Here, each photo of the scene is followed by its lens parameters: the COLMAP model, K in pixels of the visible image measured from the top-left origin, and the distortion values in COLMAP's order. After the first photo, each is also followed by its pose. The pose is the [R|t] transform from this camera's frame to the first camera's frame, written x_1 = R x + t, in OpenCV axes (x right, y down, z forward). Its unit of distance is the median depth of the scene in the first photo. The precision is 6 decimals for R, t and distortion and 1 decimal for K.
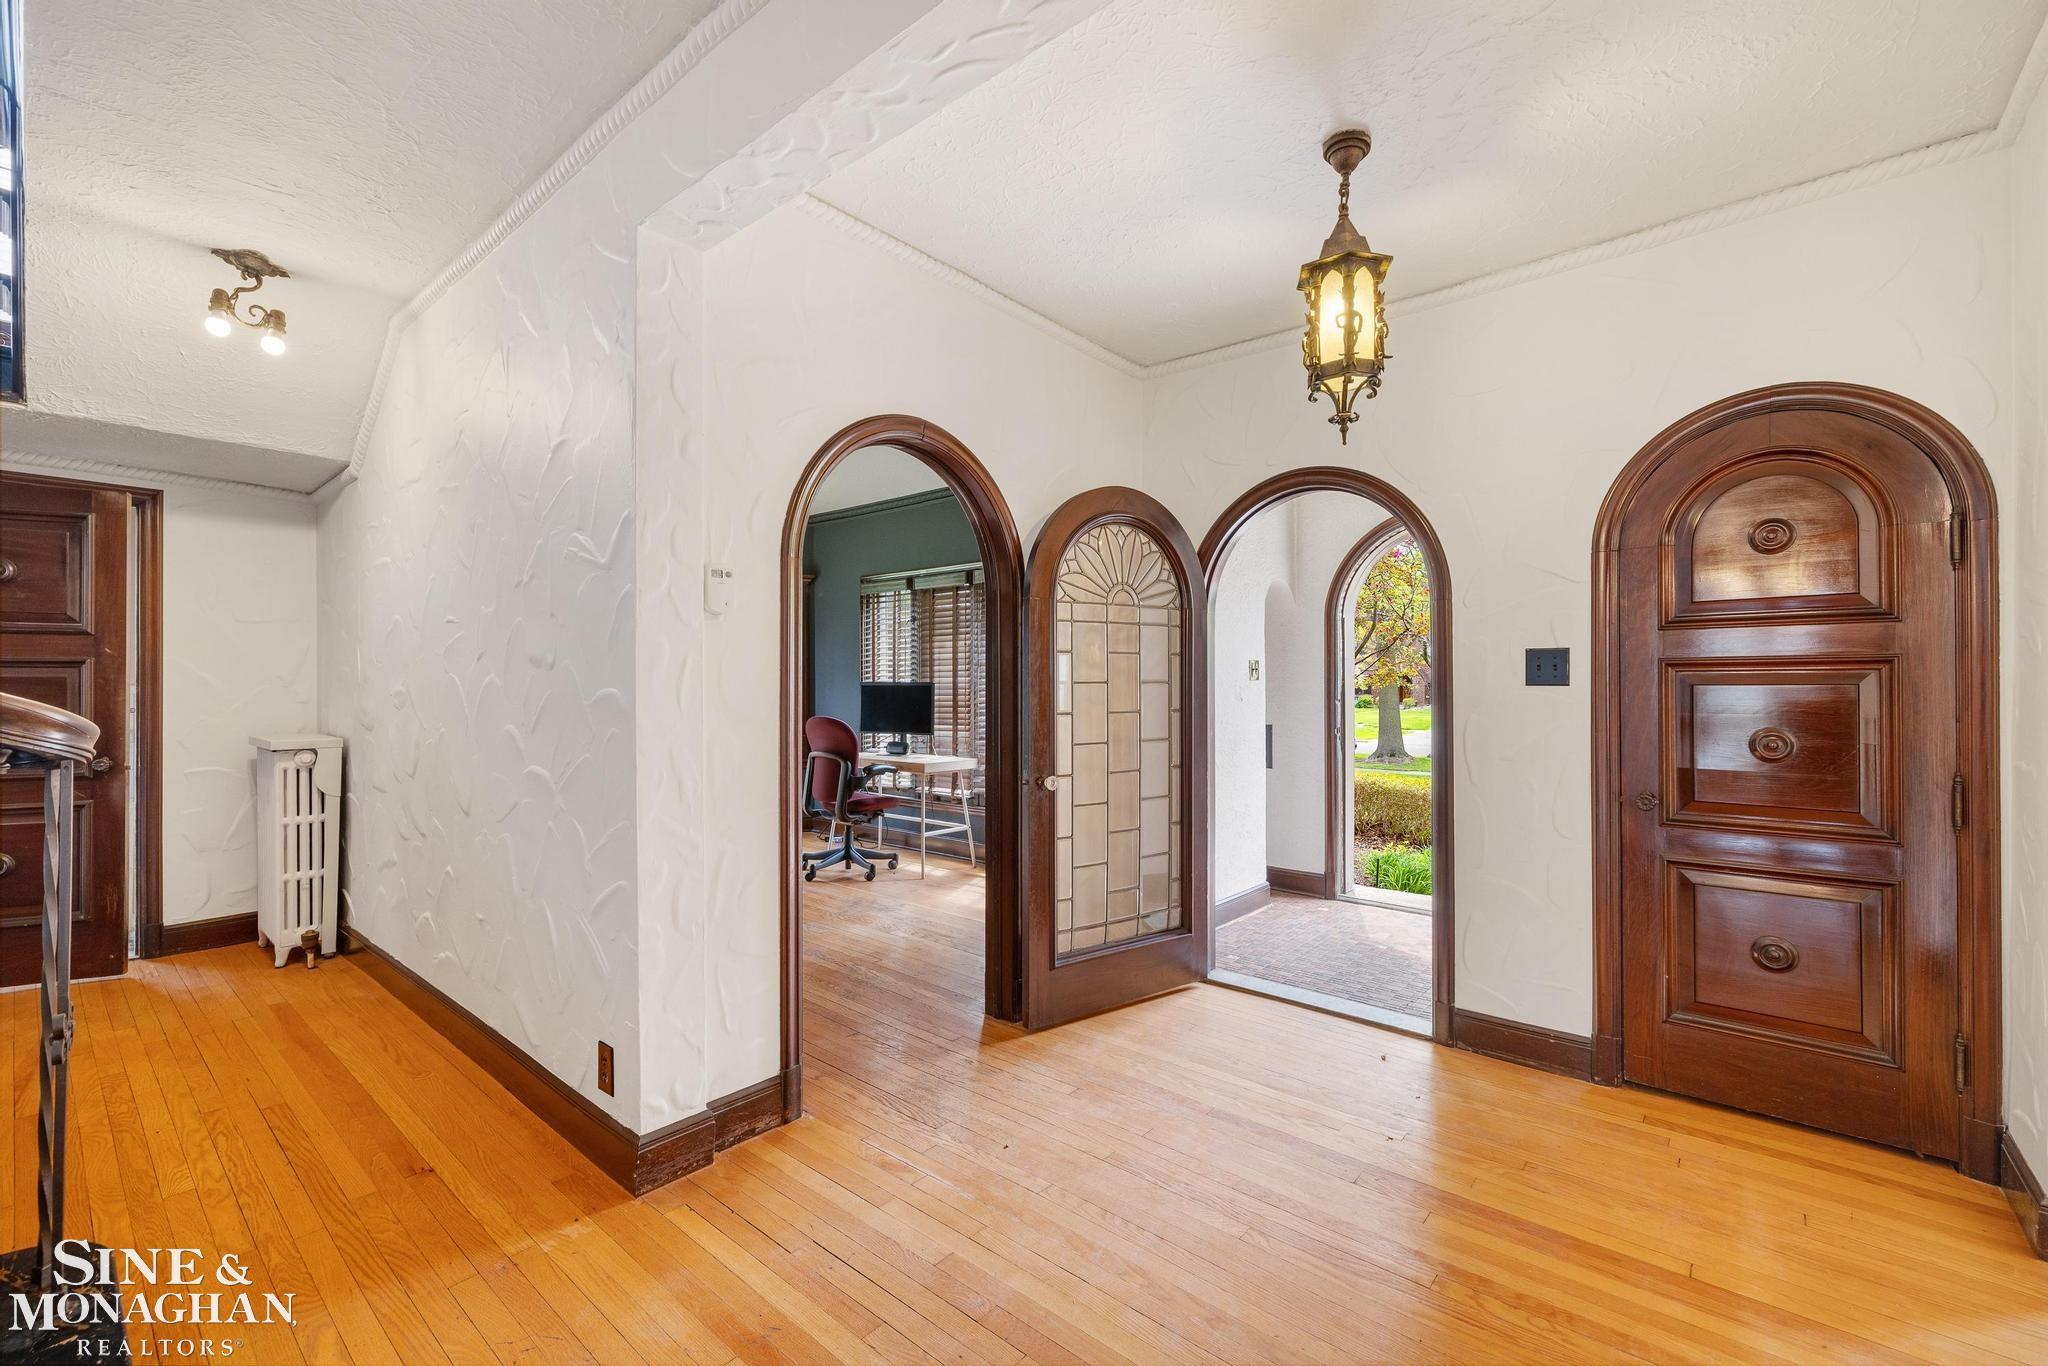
lens RADIAL K [[849.1, 0, 1021.6], [0, 849.1, 685.0], [0, 0, 1]] dist [-0.003850, -0.000218]
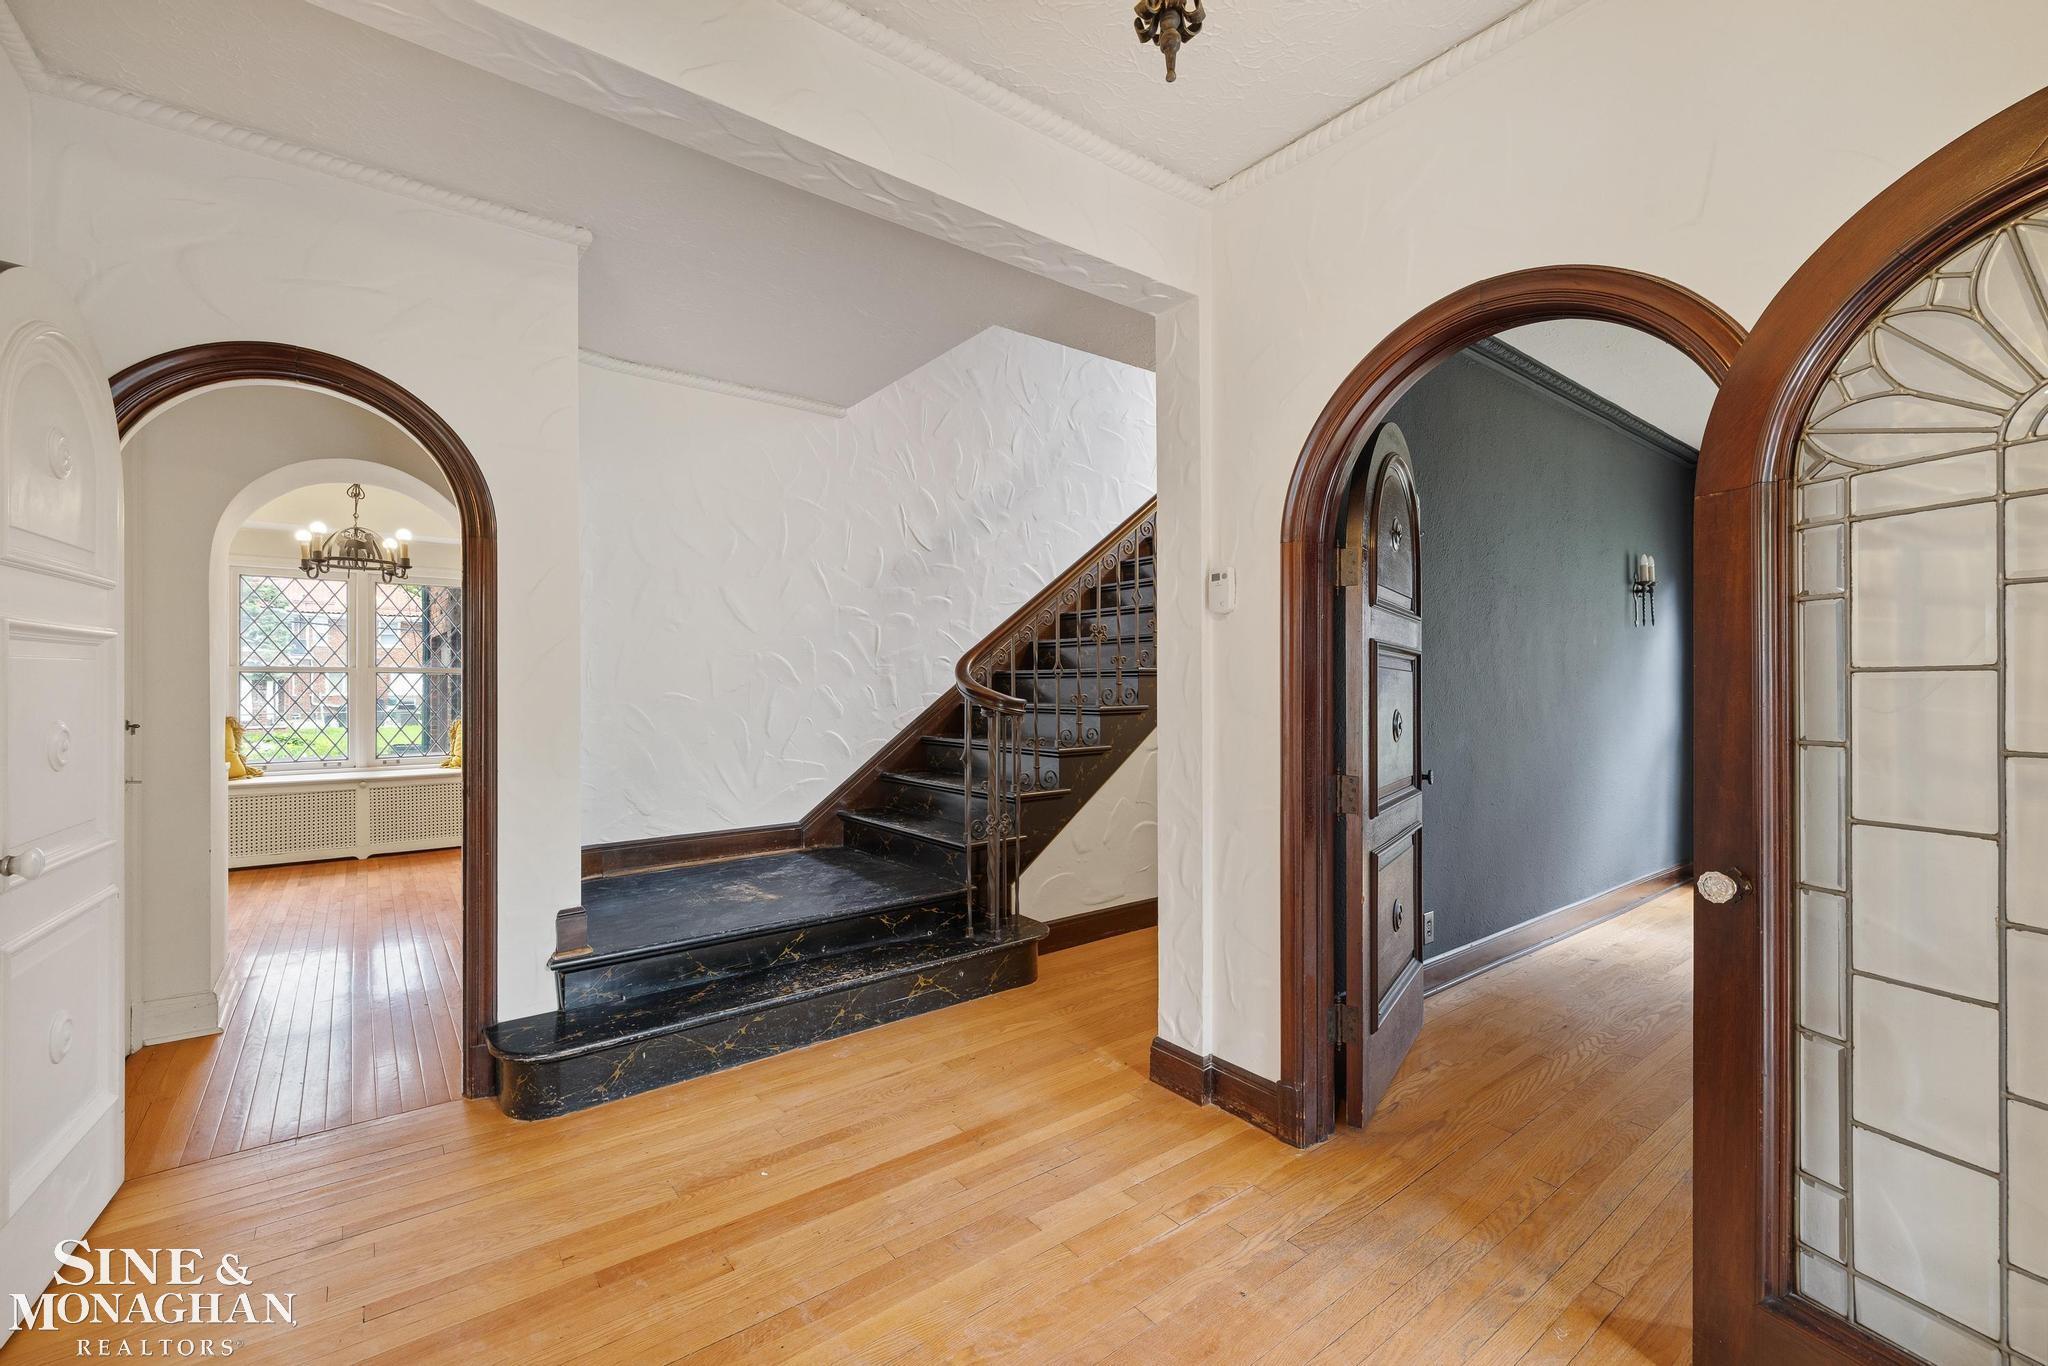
lens RADIAL K [[849.1, 0, 1011.4], [0, 849.1, 681.5], [0, 0, 1]] dist [-0.003850, -0.000218]
pose [[-0.210316, 0.002203, -0.977631, 0.748760], [0.002566, 0.999995, 0.001701, 0.000678], [0.977630, -0.002151, -0.210321, 0.948592]]
